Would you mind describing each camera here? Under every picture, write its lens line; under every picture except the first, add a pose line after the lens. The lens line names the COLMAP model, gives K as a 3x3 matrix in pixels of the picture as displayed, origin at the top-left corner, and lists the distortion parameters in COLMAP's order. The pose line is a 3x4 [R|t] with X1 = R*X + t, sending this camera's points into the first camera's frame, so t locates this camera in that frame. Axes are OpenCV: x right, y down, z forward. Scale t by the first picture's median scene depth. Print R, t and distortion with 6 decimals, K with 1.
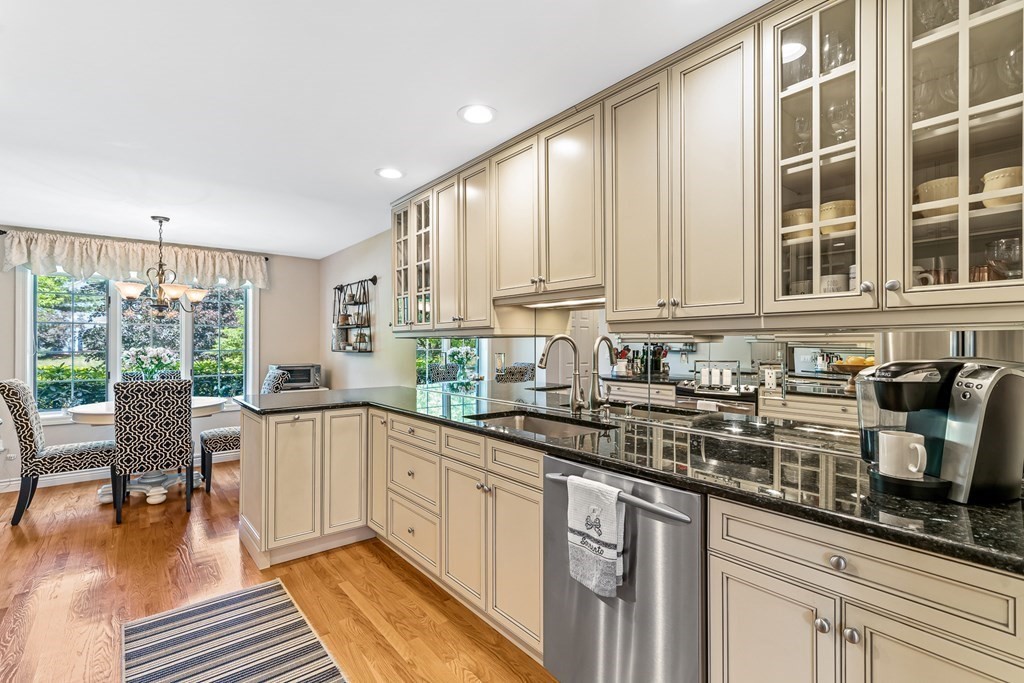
lens RADIAL K [[475.5, 0, 513.0], [0, 475.5, 341.8], [0, 0, 1]] dist [0.000044, 0.000365]
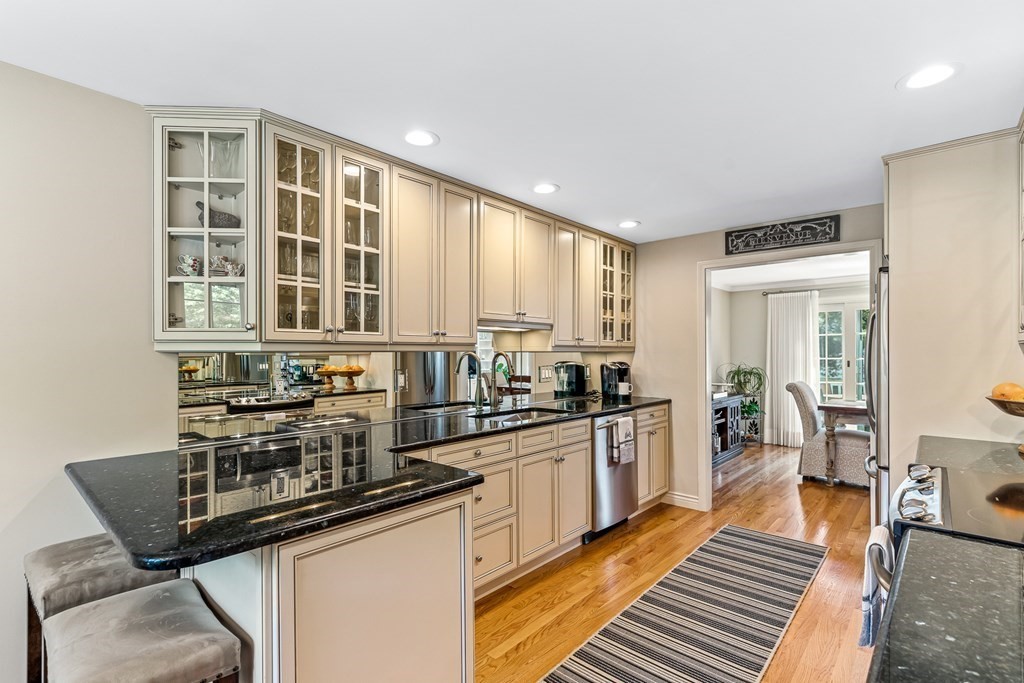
lens RADIAL K [[475.5, 0, 504.1], [0, 475.5, 354.5], [0, 0, 1]] dist [0.000044, 0.000365]
pose [[-0.145456, -0.002447, 0.989362, -1.114962], [0.002208, 0.999994, 0.002798, -0.009982], [-0.989362, 0.002592, -0.145449, 1.050792]]
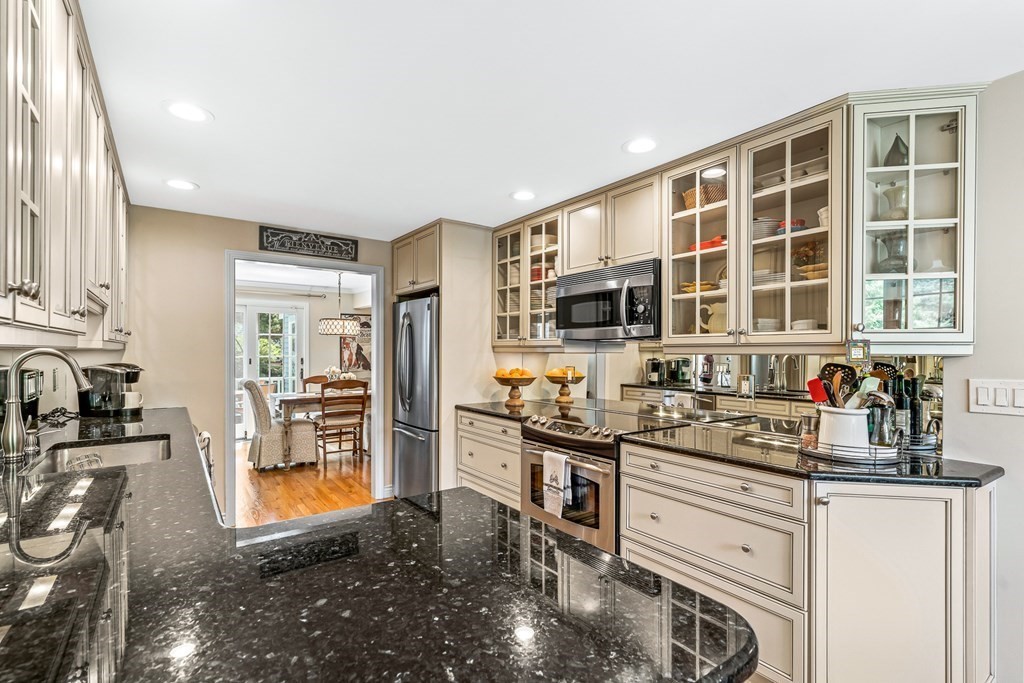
lens RADIAL K [[475.5, 0, 510.2], [0, 475.5, 350.7], [0, 0, 1]] dist [0.000044, 0.000365]
pose [[-0.997426, -0.004715, 0.071550, -0.640622], [-0.004837, 0.999987, -0.001534, -0.012859], [-0.071542, -0.001876, -0.997436, 1.477987]]
